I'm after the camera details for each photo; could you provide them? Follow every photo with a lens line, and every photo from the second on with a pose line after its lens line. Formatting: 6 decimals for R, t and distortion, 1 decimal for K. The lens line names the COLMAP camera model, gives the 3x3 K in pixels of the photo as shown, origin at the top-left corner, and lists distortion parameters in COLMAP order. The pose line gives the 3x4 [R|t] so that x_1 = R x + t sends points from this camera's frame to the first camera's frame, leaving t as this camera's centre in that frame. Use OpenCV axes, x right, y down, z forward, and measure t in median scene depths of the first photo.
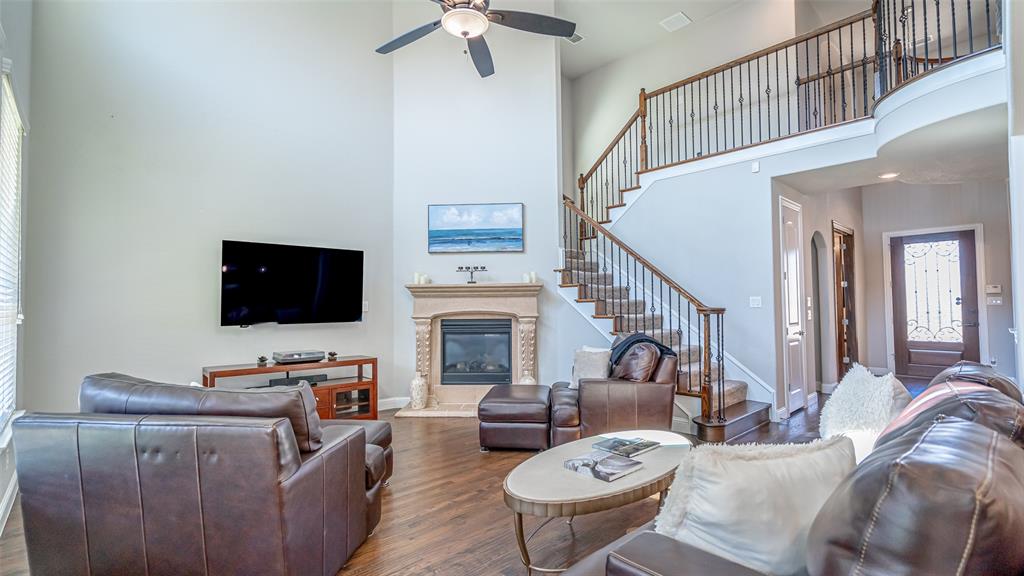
lens RADIAL K [[468.2, 0, 512.0], [0, 468.2, 288.0], [0, 0, 1]] dist [-0.001149, -0.000211]
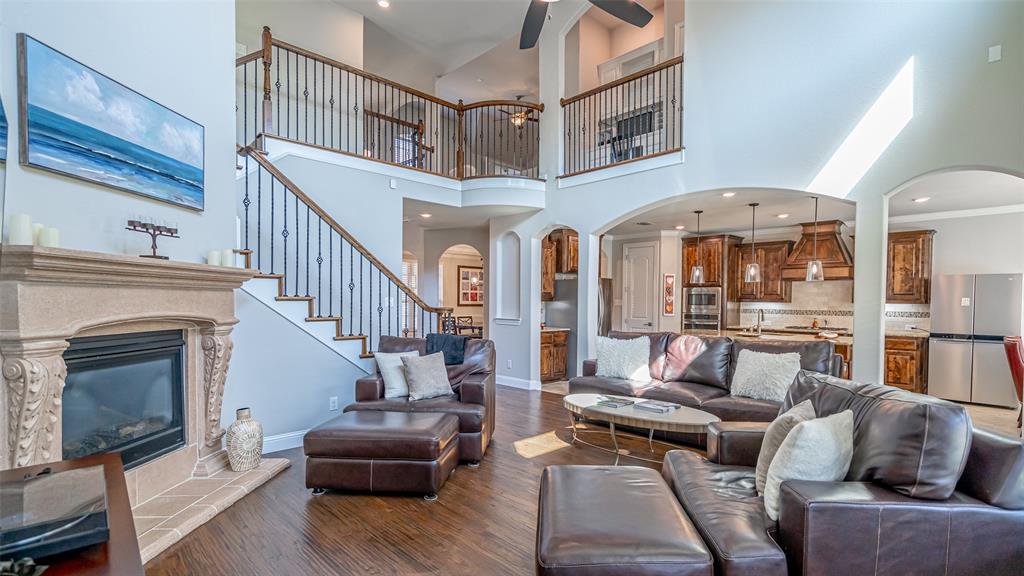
lens RADIAL K [[475.1, 0, 533.8], [0, 475.1, 307.0], [0, 0, 1]] dist [0.000155, -0.000182]
pose [[-0.043228, -0.004455, 0.999055, -0.578150], [-0.042753, 0.999082, 0.002606, 0.020776], [-0.998150, -0.042600, -0.043379, 0.611741]]
